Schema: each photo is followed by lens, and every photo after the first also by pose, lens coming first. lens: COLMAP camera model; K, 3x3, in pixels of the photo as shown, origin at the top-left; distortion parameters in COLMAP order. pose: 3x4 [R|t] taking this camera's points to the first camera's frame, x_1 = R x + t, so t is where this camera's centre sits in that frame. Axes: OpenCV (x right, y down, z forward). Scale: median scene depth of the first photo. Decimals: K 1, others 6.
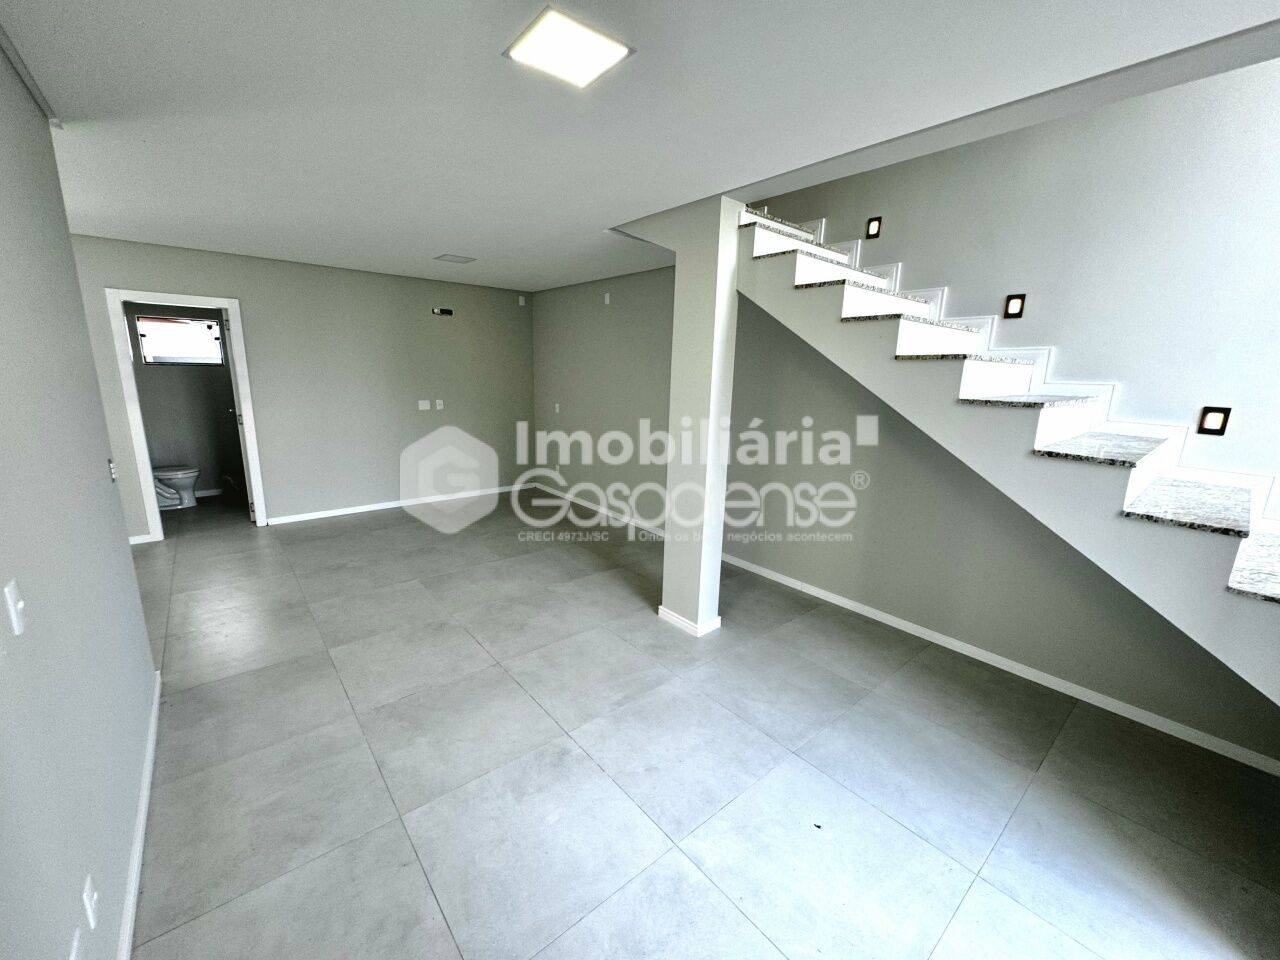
lens RADIAL K [[512.2, 0, 640.0], [0, 512.2, 480.0], [0, 0, 1]] dist [0.000234, -0.000041]
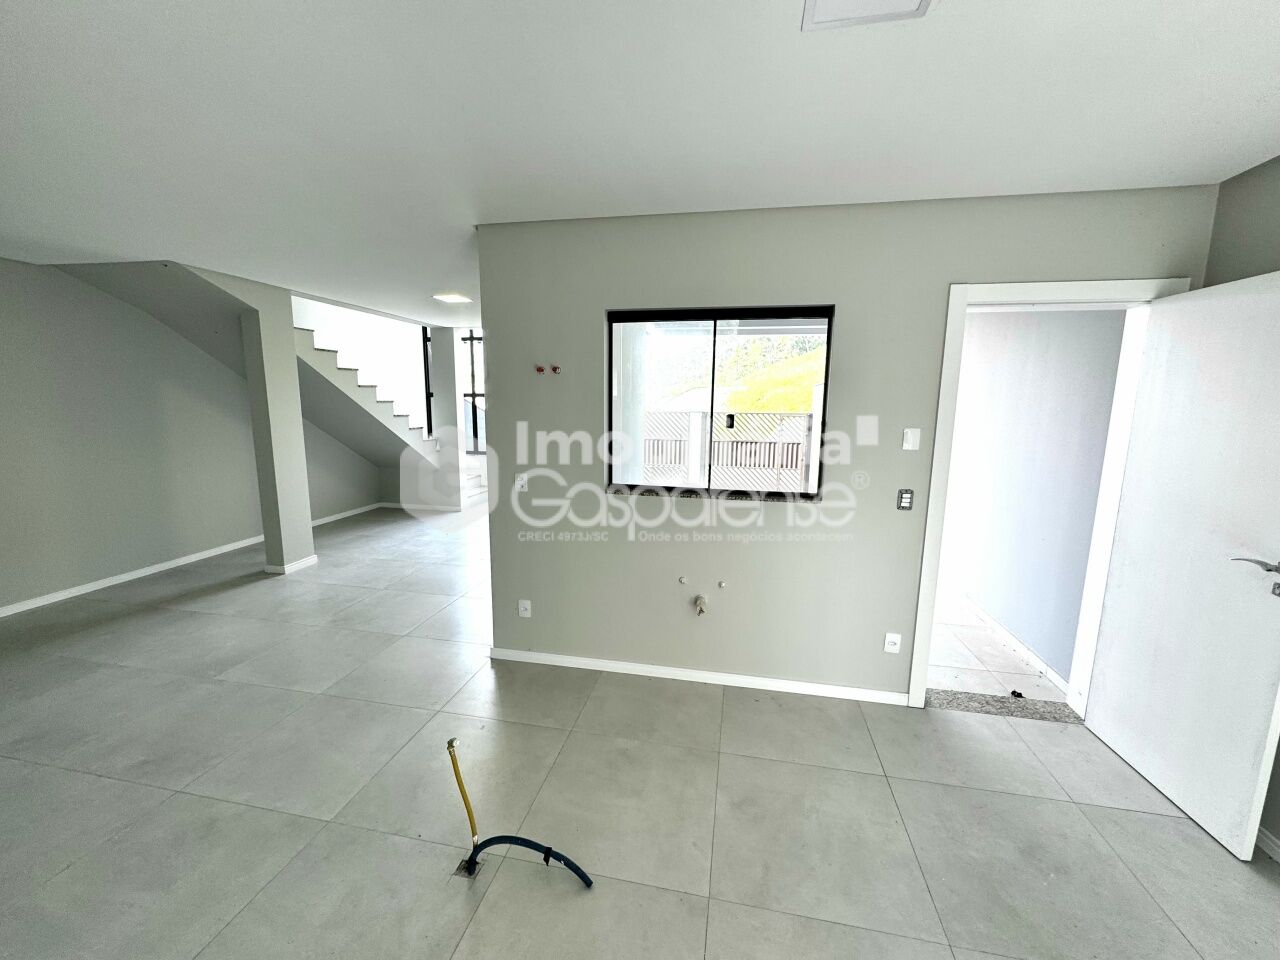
lens RADIAL K [[512.2, 0, 640.0], [0, 512.2, 480.0], [0, 0, 1]] dist [0.000234, -0.000041]
pose [[-0.626373, -0.158100, 0.763323, -1.322235], [0.135011, 0.942415, 0.305982, -0.217527], [-0.767743, 0.294716, -0.568958, 0.844719]]
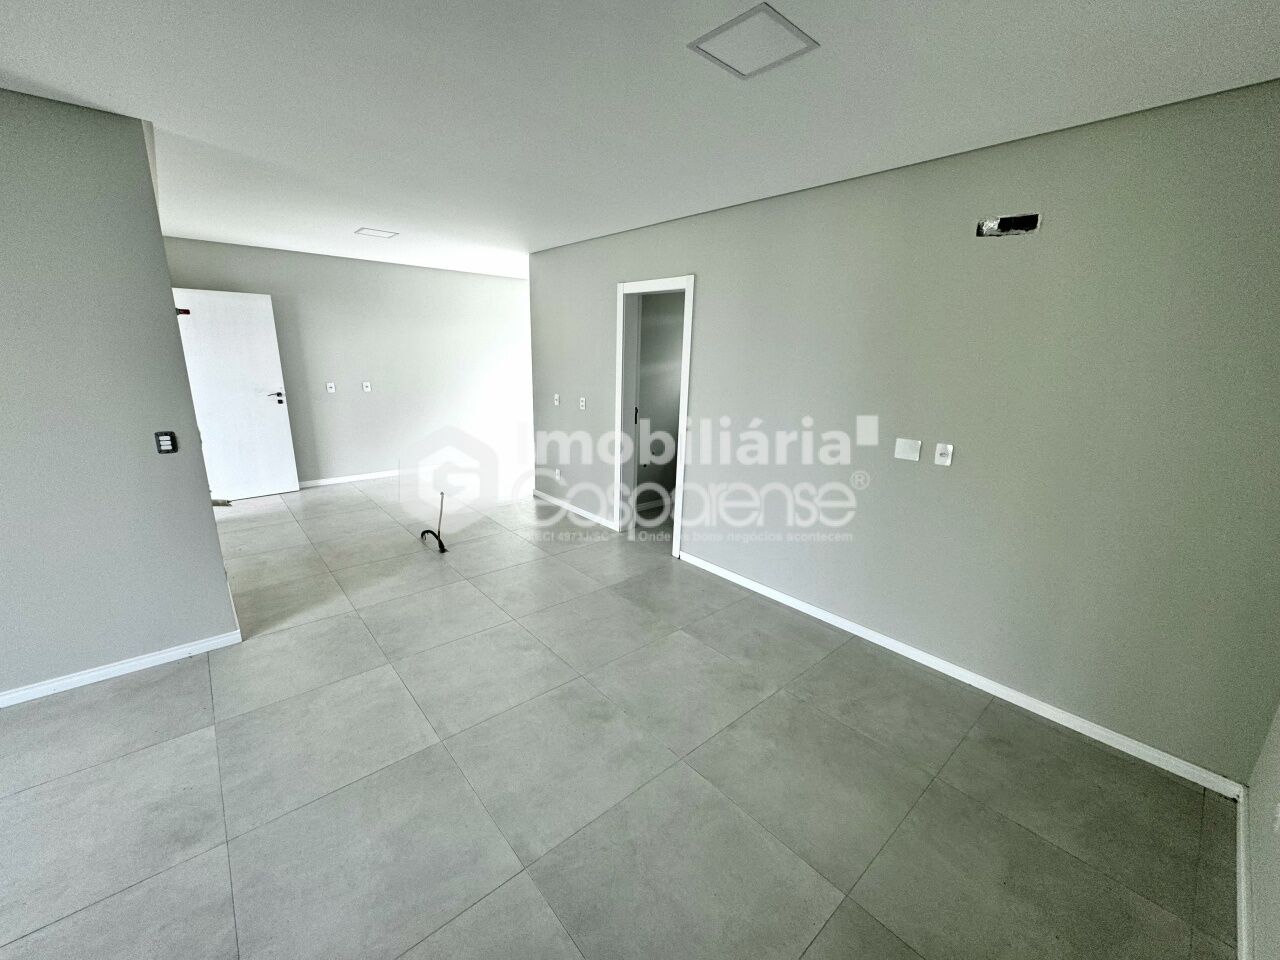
lens RADIAL K [[512.2, 0, 640.0], [0, 512.2, 480.0], [0, 0, 1]] dist [0.000234, -0.000041]
pose [[0.024225, 0.215602, -0.976181, 0.041404], [-0.243106, 0.948426, 0.203439, -0.226861], [0.969697, 0.232387, 0.075390, 1.080072]]
